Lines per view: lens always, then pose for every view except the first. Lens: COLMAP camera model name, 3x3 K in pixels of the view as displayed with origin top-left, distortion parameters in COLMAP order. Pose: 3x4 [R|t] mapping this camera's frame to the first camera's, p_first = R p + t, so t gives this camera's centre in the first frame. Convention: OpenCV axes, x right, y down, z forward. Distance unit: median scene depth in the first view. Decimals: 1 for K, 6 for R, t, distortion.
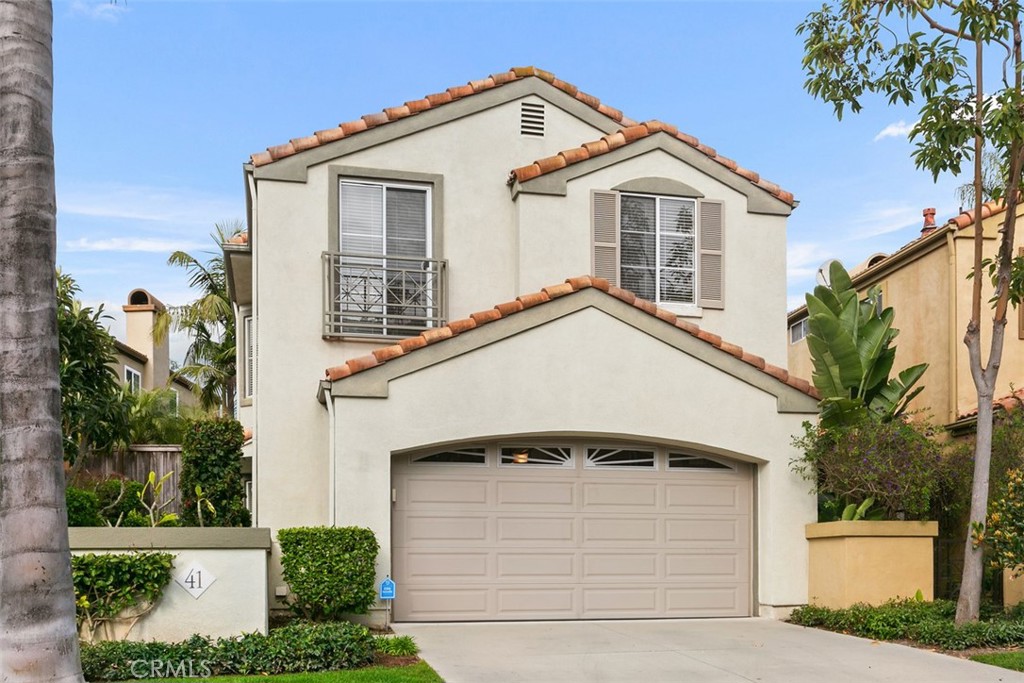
lens RADIAL K [[1001.8, 0, 512.0], [0, 1001.8, 341.5], [0, 0, 1]] dist [0.006147, 0.003895]
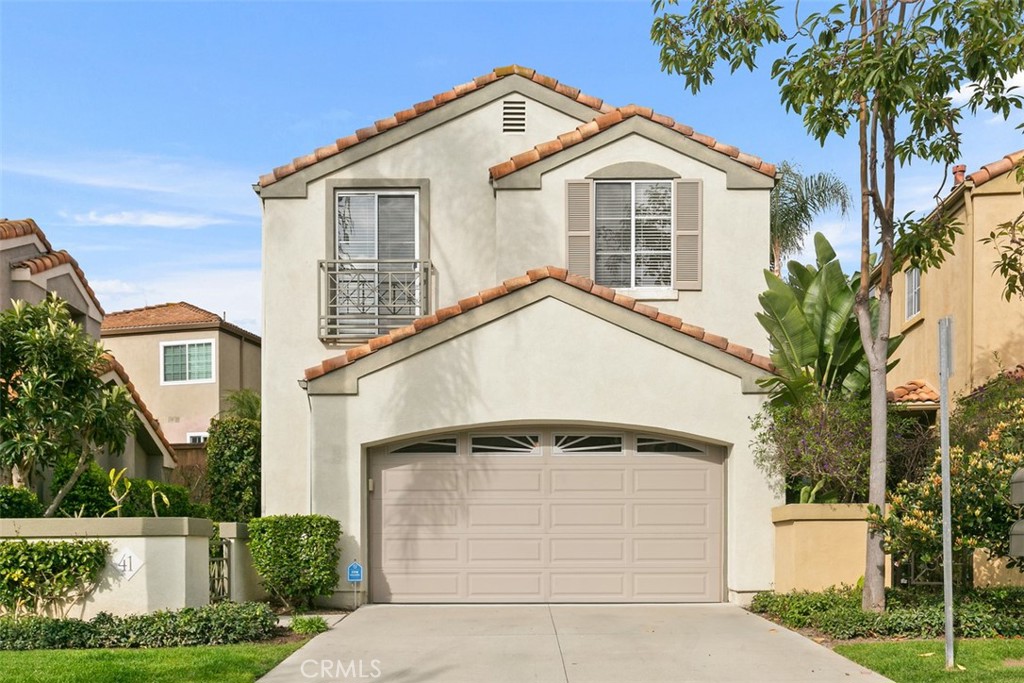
lens RADIAL K [[979.3, 0, 512.0], [0, 979.3, 341.5], [0, 0, 1]] dist [0.002810, 0.002335]
pose [[0.969639, -0.051196, -0.239120, 0.265384], [0.054066, 0.998522, 0.005458, 0.003062], [0.238487, -0.018220, 0.970975, 0.023026]]
